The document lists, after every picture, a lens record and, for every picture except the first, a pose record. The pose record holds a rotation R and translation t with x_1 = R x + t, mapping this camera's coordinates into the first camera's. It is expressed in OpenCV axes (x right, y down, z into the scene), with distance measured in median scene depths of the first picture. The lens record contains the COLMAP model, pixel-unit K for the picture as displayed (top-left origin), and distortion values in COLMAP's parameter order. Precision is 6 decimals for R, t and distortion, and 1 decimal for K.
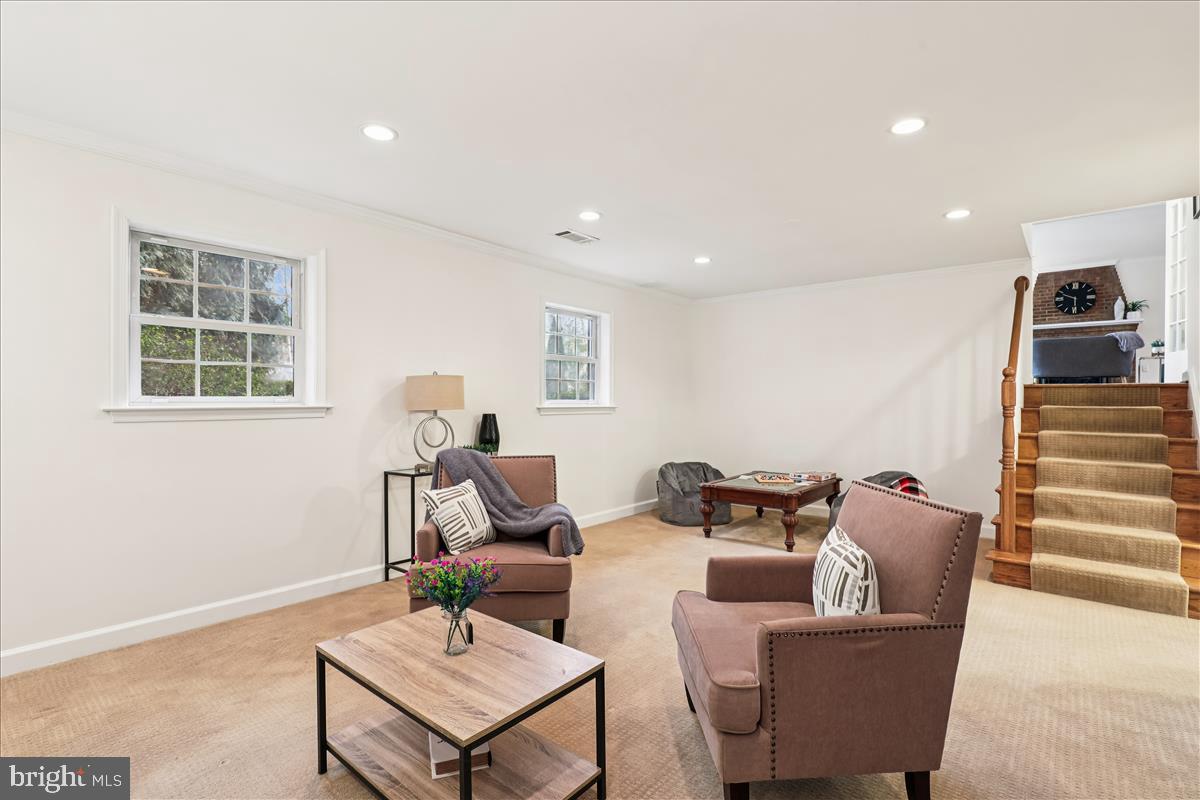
lens RADIAL K [[553.4, 0, 604.2], [0, 553.4, 403.5], [0, 0, 1]] dist [-0.007637, 0.001454]
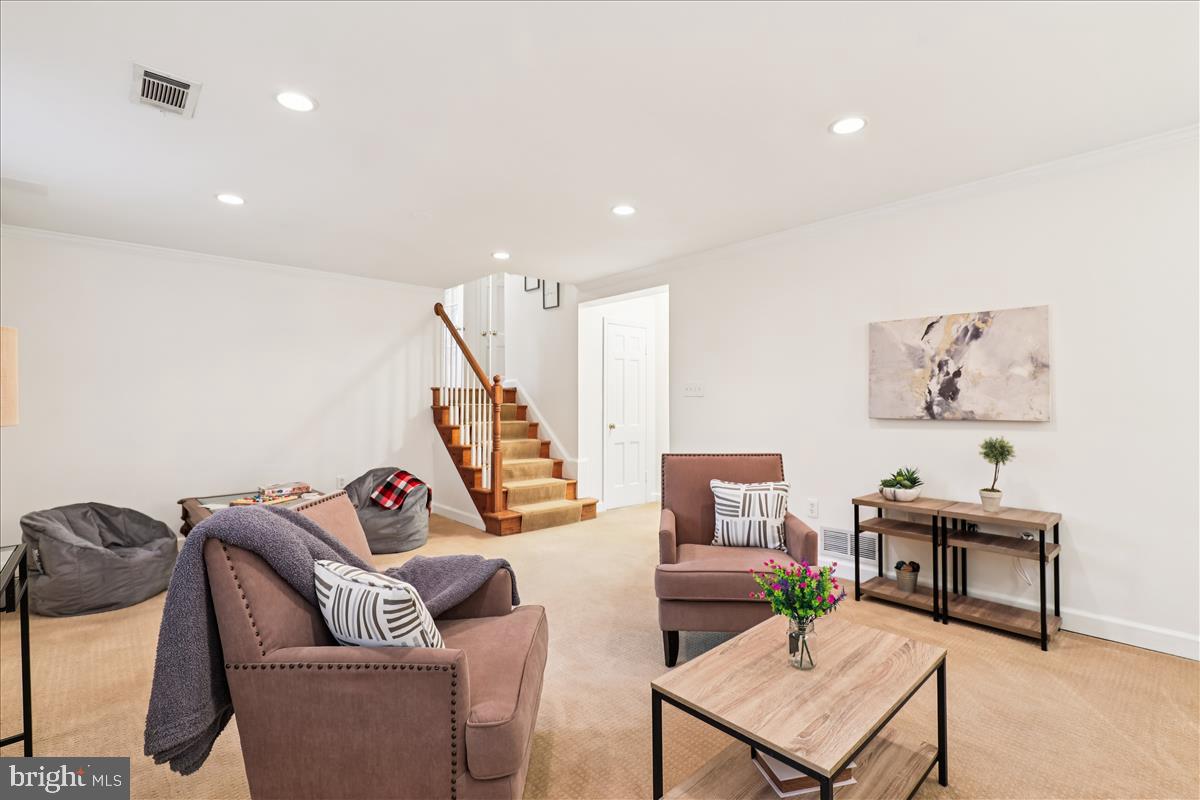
lens RADIAL K [[560.6, 0, 603.8], [0, 560.6, 391.6], [0, 0, 1]] dist [-0.001039, 0.000272]
pose [[0.113709, 0.013755, 0.993419, -0.311336], [0.010625, 0.999830, -0.015059, -0.000697], [-0.993457, 0.012267, 0.113543, 0.302993]]
